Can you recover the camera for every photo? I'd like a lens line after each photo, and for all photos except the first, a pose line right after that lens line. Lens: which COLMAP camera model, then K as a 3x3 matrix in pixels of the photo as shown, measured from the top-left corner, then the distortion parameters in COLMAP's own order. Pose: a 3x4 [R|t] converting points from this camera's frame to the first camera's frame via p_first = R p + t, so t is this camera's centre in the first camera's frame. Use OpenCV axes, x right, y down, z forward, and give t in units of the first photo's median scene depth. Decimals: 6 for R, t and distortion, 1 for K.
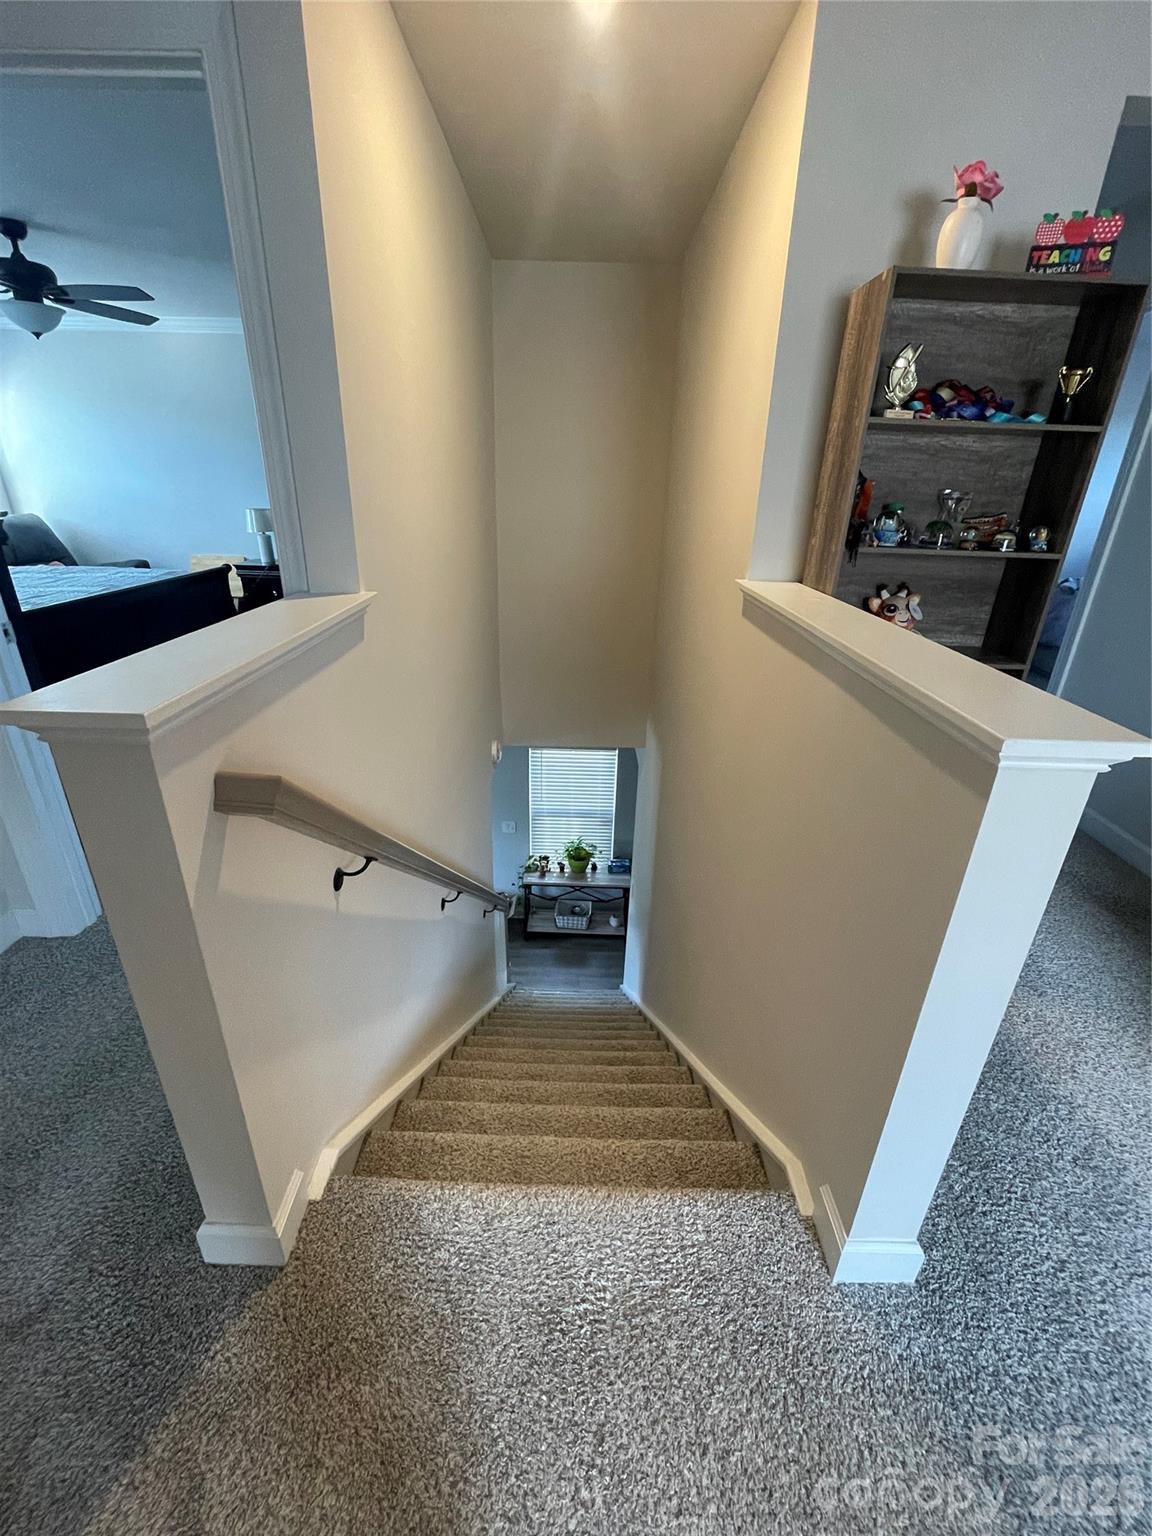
lens RADIAL K [[624.4, 0, 576.0], [0, 624.4, 768.0], [0, 0, 1]] dist [-0.002037, -0.000194]
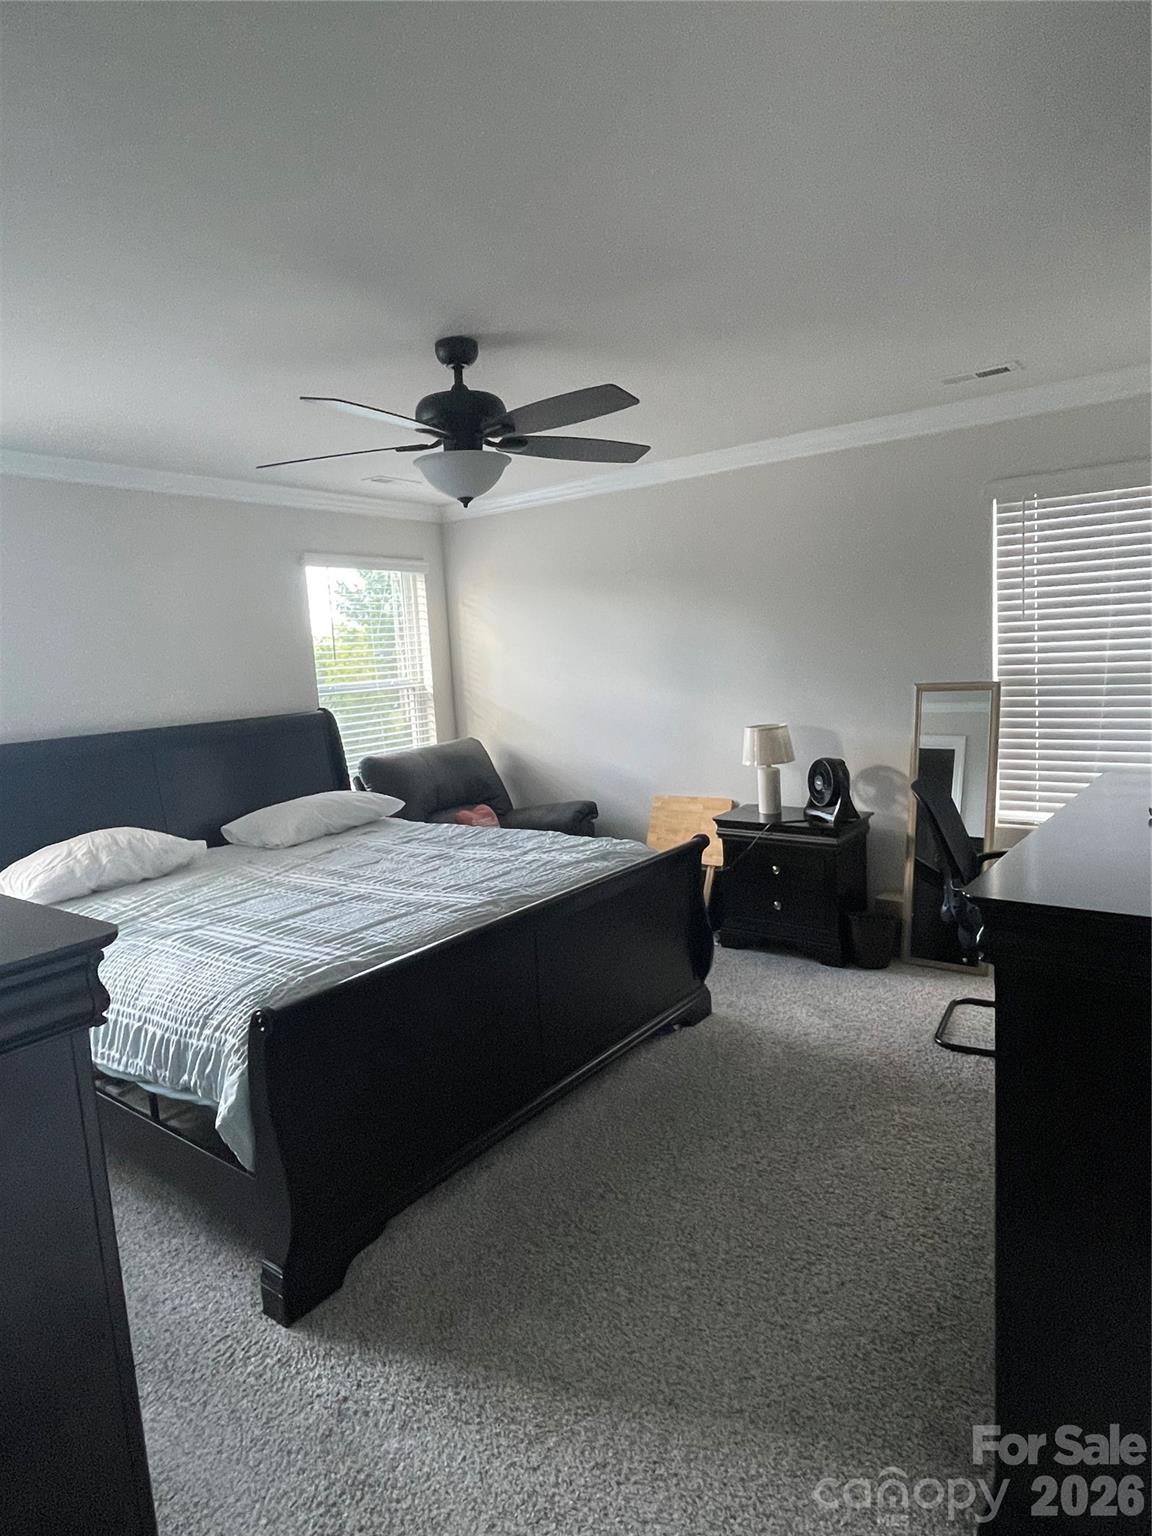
lens RADIAL K [[891.0, 0, 576.0], [0, 891.0, 768.0], [0, 0, 1]] dist [-0.016682, 0.000069]
pose [[0.800406, 0.006049, -0.599428, -0.264238], [-0.169124, 0.961607, -0.216124, -0.279520], [0.575106, 0.274365, 0.770699, 0.468677]]
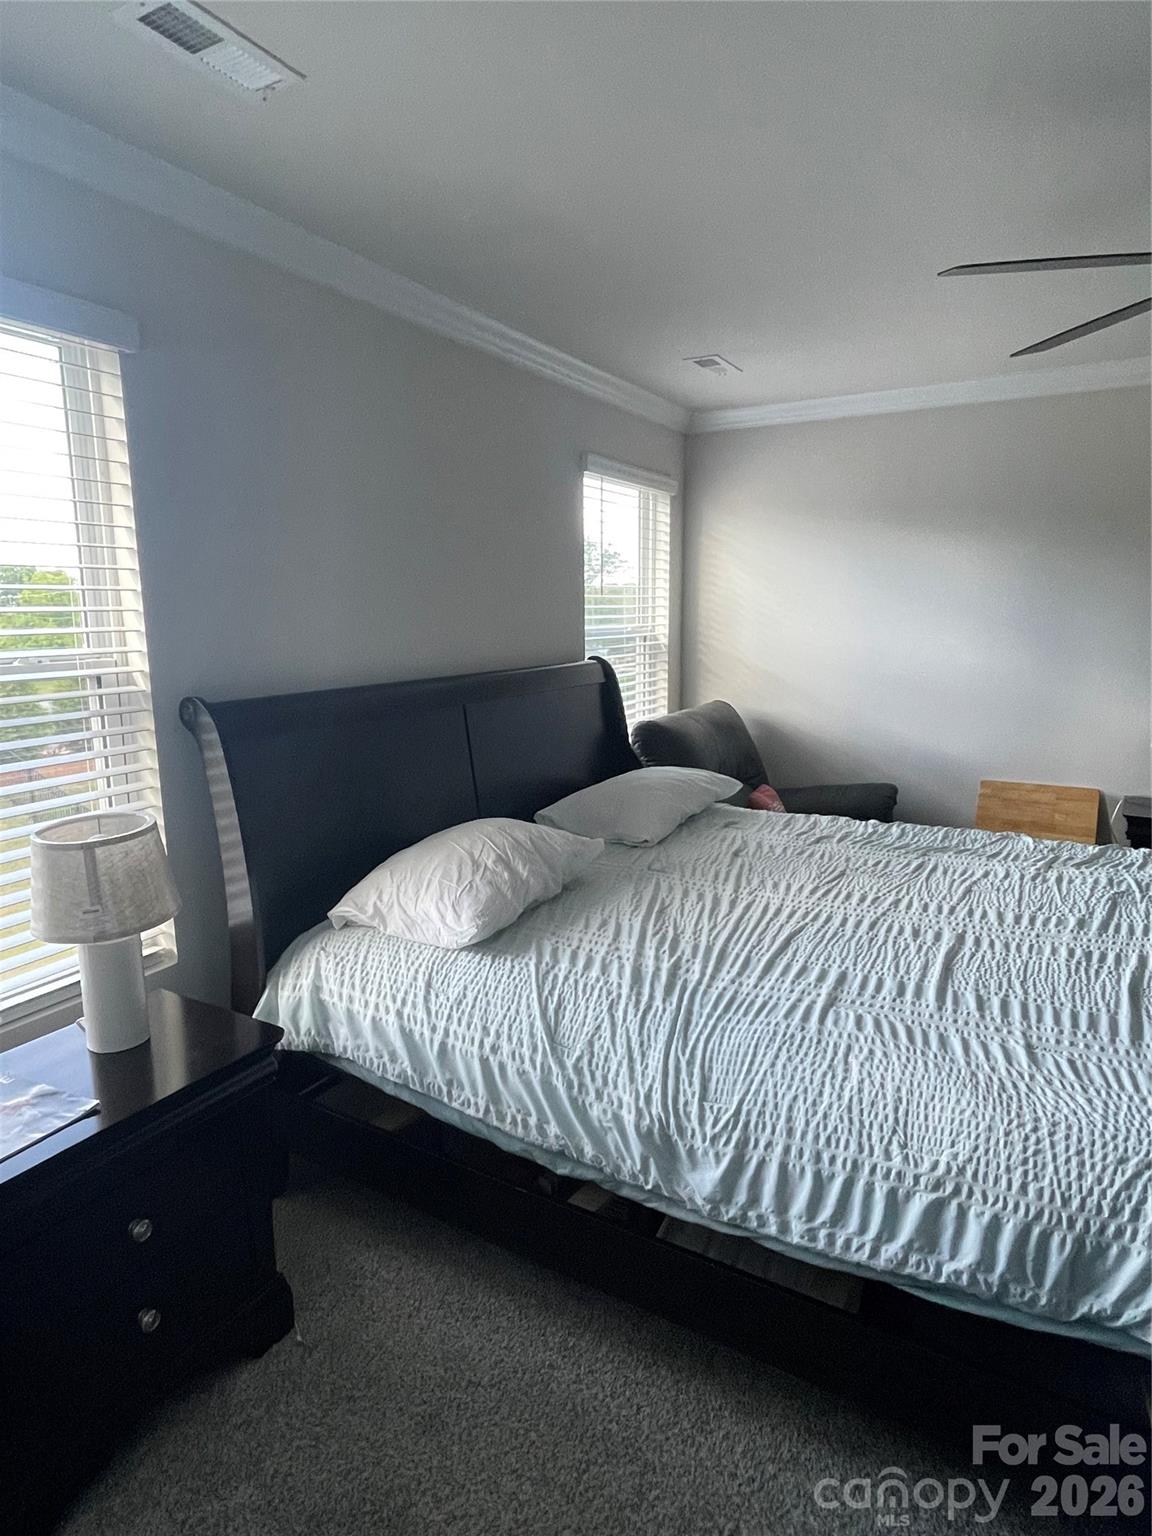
lens RADIAL K [[891.0, 0, 576.0], [0, 891.0, 768.0], [0, 0, 1]] dist [-0.016682, 0.000069]
pose [[0.849788, 0.057870, -0.523938, -0.889913], [-0.181505, 0.965298, -0.187767, -0.261586], [0.494890, 0.254660, 0.830802, 0.395927]]
